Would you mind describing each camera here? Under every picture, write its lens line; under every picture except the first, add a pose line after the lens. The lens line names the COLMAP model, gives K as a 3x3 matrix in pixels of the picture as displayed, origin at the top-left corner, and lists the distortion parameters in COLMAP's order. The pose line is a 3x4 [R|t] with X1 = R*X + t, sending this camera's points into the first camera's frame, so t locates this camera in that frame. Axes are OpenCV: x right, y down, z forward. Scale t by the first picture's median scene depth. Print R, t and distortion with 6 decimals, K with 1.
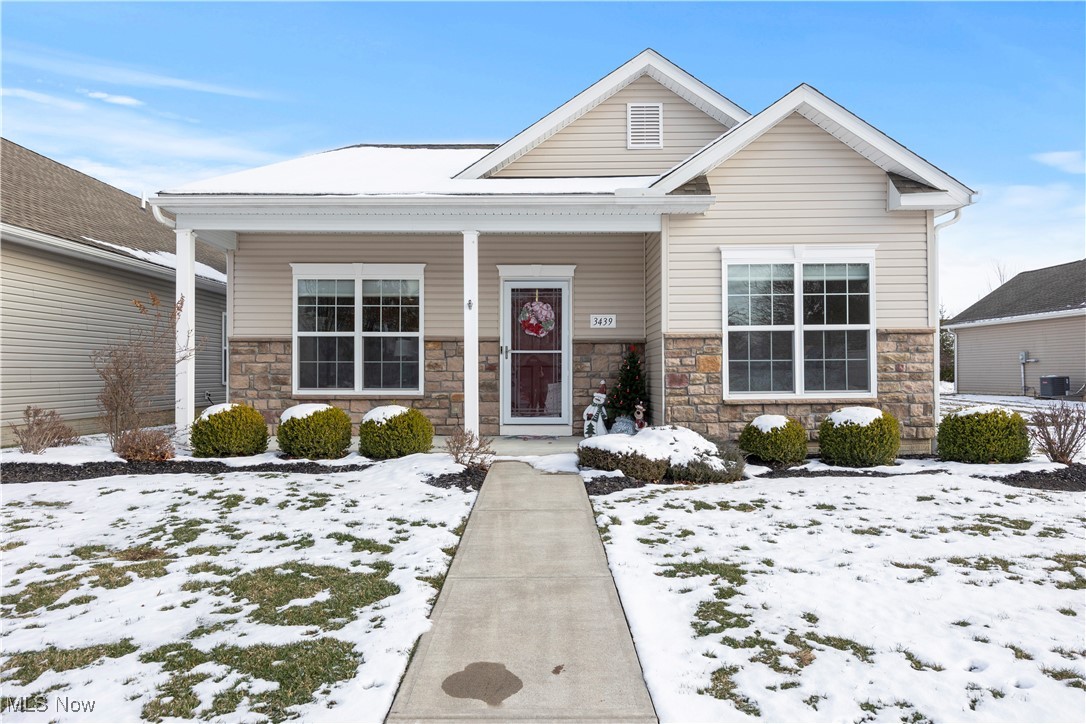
lens RADIAL K [[727.8, 0, 544.9], [0, 727.8, 365.9], [0, 0, 1]] dist [-0.002073, -0.000162]
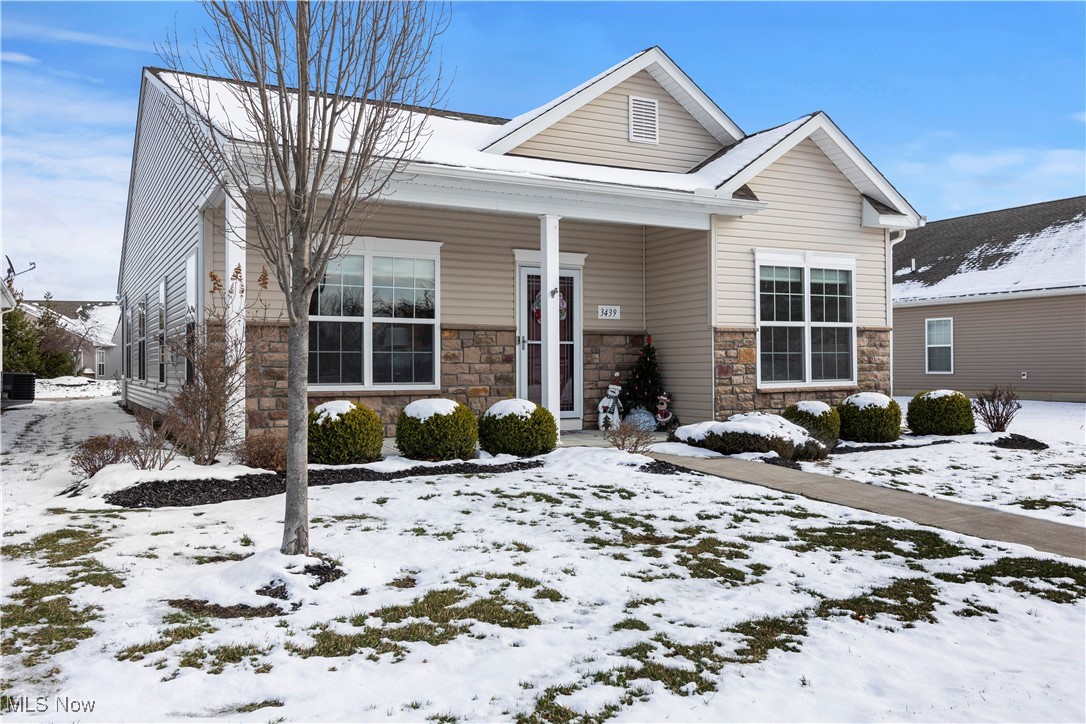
lens RADIAL K [[878.9, 0, 542.5], [0, 878.9, 357.7], [0, 0, 1]] dist [-0.014848, -0.002864]
pose [[0.881508, 0.002880, 0.472160, -0.655597], [-0.001806, 0.999995, -0.002728, 0.004147], [-0.472166, 0.001552, 0.881508, -0.008670]]
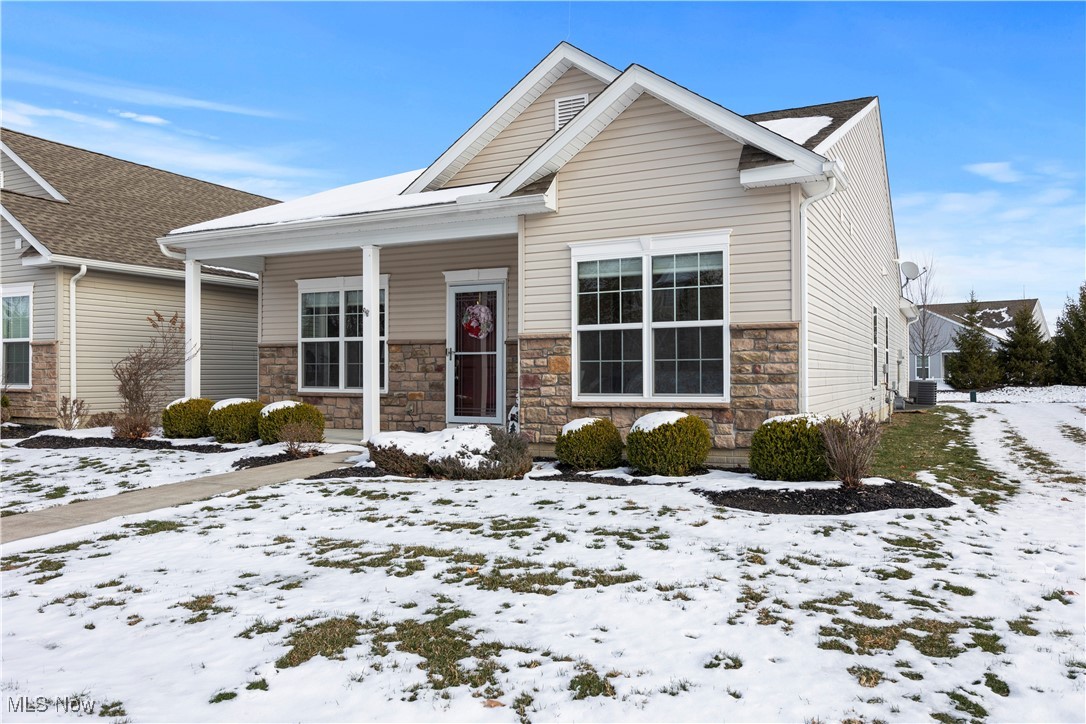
lens RADIAL K [[818.9, 0, 538.4], [0, 818.9, 367.4], [0, 0, 1]] dist [-0.004186, 0.002116]
pose [[0.886864, -0.001264, -0.462029, 0.704446], [0.002172, 0.999997, 0.001433, -0.000815], [0.462025, -0.002275, 0.886864, 0.010530]]
